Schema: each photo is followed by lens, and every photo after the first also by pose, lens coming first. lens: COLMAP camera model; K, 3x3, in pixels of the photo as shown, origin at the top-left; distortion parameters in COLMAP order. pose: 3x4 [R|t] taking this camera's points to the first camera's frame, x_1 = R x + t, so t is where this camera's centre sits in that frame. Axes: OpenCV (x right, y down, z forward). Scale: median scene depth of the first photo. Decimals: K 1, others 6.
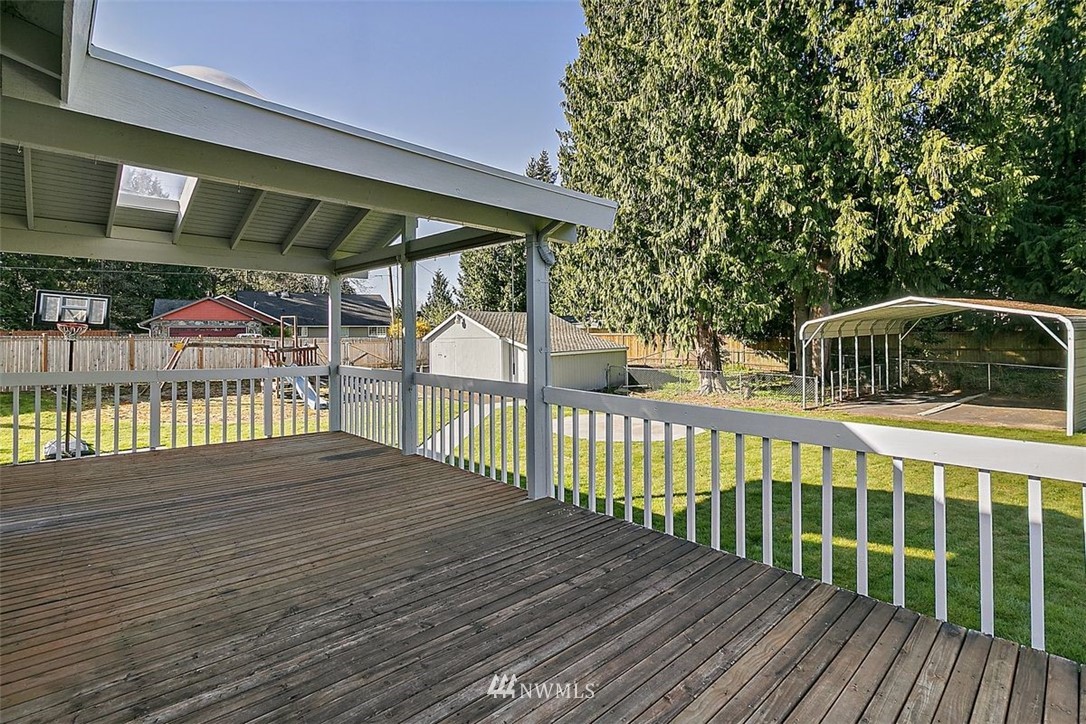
lens RADIAL K [[502.1, 0, 533.9], [0, 502.1, 338.5], [0, 0, 1]] dist [0.004154, 0.000853]
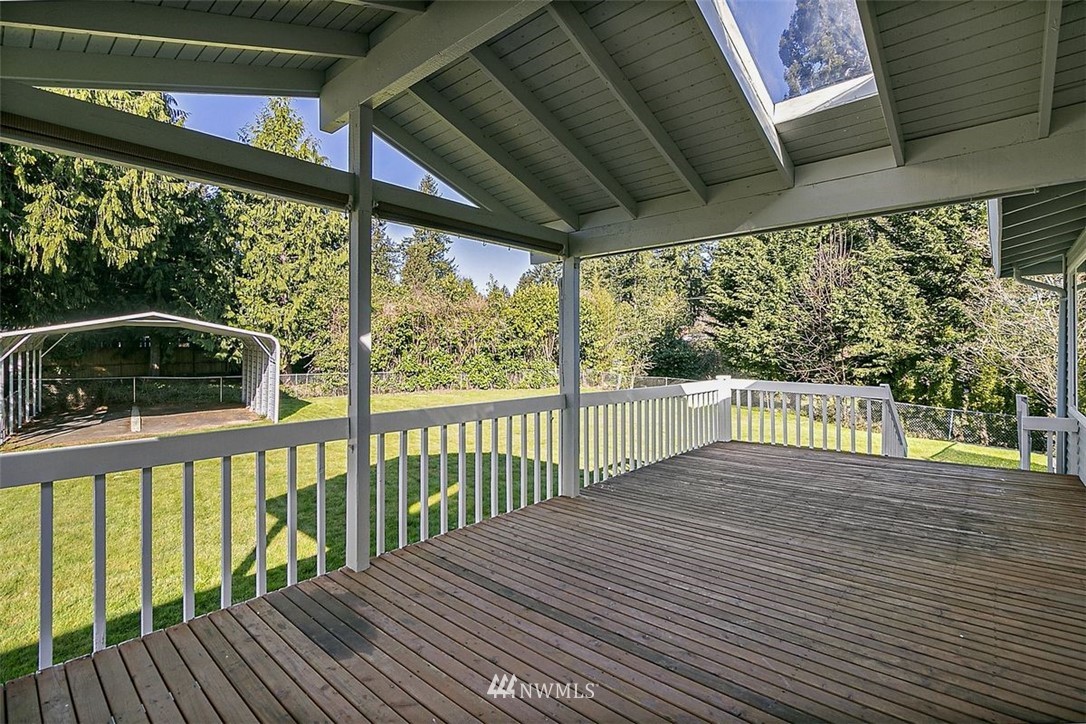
lens RADIAL K [[502.1, 0, 533.9], [0, 502.1, 338.5], [0, 0, 1]] dist [0.004154, 0.000853]
pose [[-0.059065, 0.021778, 0.998017, -0.784753], [0.011217, 0.999713, -0.021151, -0.003273], [-0.998191, 0.009946, -0.059292, 0.818663]]
